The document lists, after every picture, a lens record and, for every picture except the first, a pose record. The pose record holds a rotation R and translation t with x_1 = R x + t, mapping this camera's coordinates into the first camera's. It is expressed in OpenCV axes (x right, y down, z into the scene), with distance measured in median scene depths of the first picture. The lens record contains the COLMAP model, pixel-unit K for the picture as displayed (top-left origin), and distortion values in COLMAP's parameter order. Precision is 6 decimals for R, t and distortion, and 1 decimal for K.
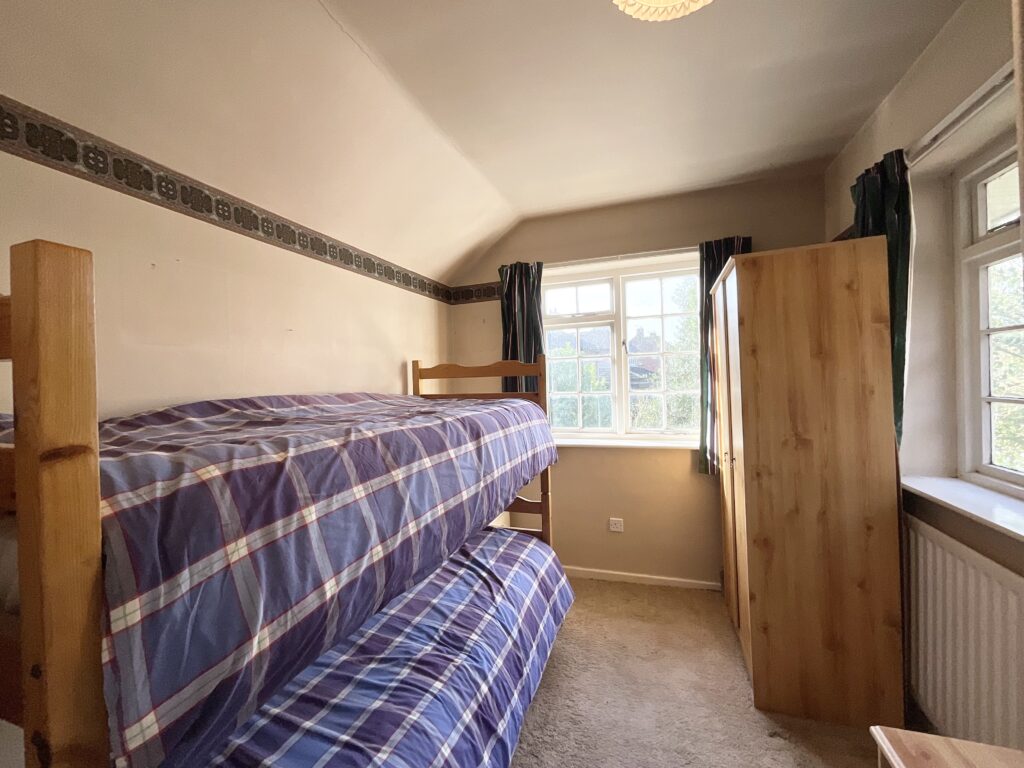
lens RADIAL K [[410.9, 0, 511.6], [0, 410.9, 385.8], [0, 0, 1]] dist [-0.010768, 0.000109]
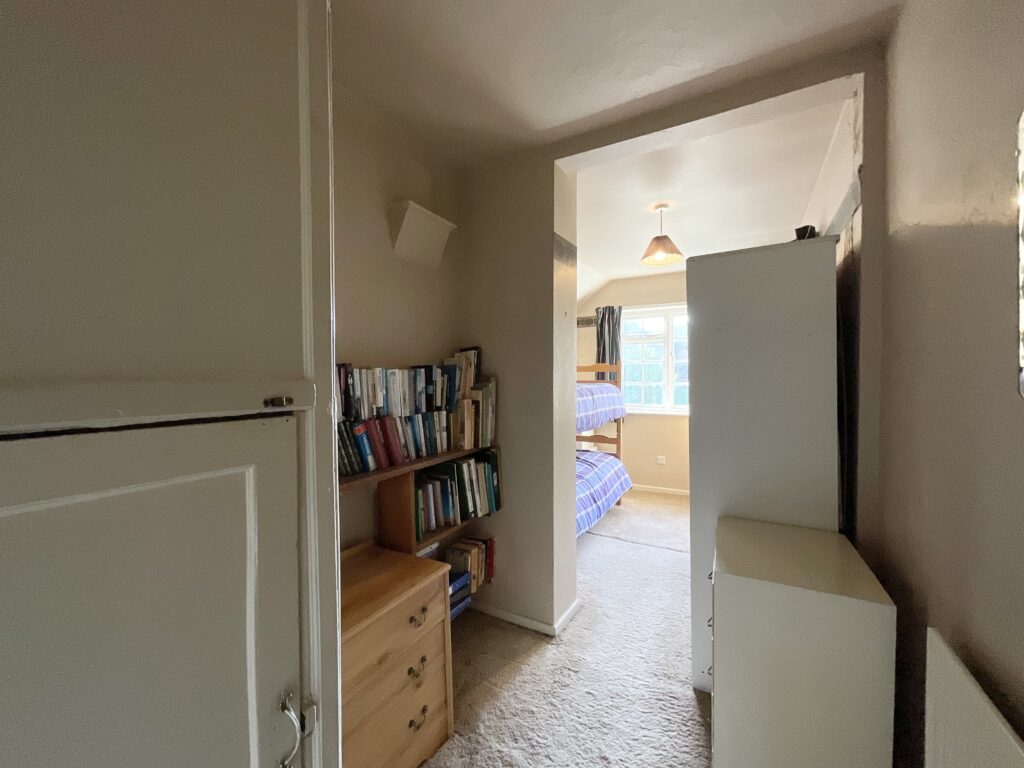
lens RADIAL K [[410.9, 0, 507.9], [0, 410.9, 379.4], [0, 0, 1]] dist [-0.010768, 0.000109]
pose [[0.980431, 0.031737, -0.194290, -0.057905], [-0.031480, 0.999495, 0.004410, 0.016091], [0.194332, 0.001793, 0.980934, -0.913206]]
